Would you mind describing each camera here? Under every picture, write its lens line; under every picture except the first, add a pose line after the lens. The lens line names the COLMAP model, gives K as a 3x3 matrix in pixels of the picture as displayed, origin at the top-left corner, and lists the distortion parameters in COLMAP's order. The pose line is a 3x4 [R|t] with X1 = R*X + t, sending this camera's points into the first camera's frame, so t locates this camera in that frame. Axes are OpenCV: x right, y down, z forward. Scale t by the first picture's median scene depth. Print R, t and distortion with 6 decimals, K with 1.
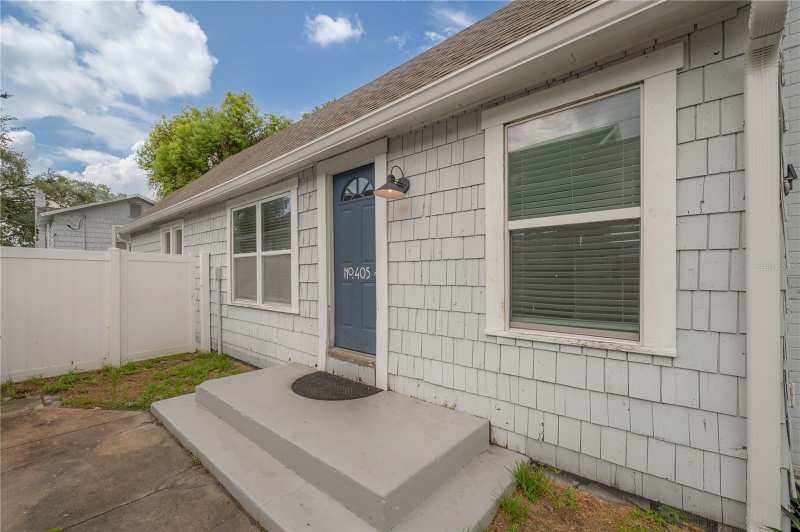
lens RADIAL K [[328.3, 0, 400.0], [0, 328.3, 266.0], [0, 0, 1]] dist [-0.000854, 0.000116]
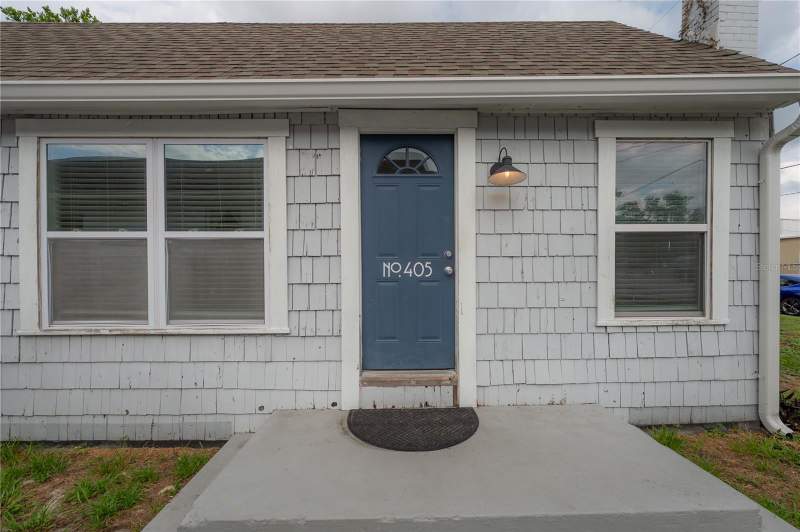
lens RADIAL K [[282.1, 0, 400.0], [0, 282.1, 266.0], [0, 0, 1]] dist [-0.000913, 0.000013]
pose [[0.749920, 0.011614, 0.661426, -0.699248], [-0.014656, 0.999892, -0.000939, 0.016577], [-0.661366, -0.008990, 0.750009, 0.602964]]
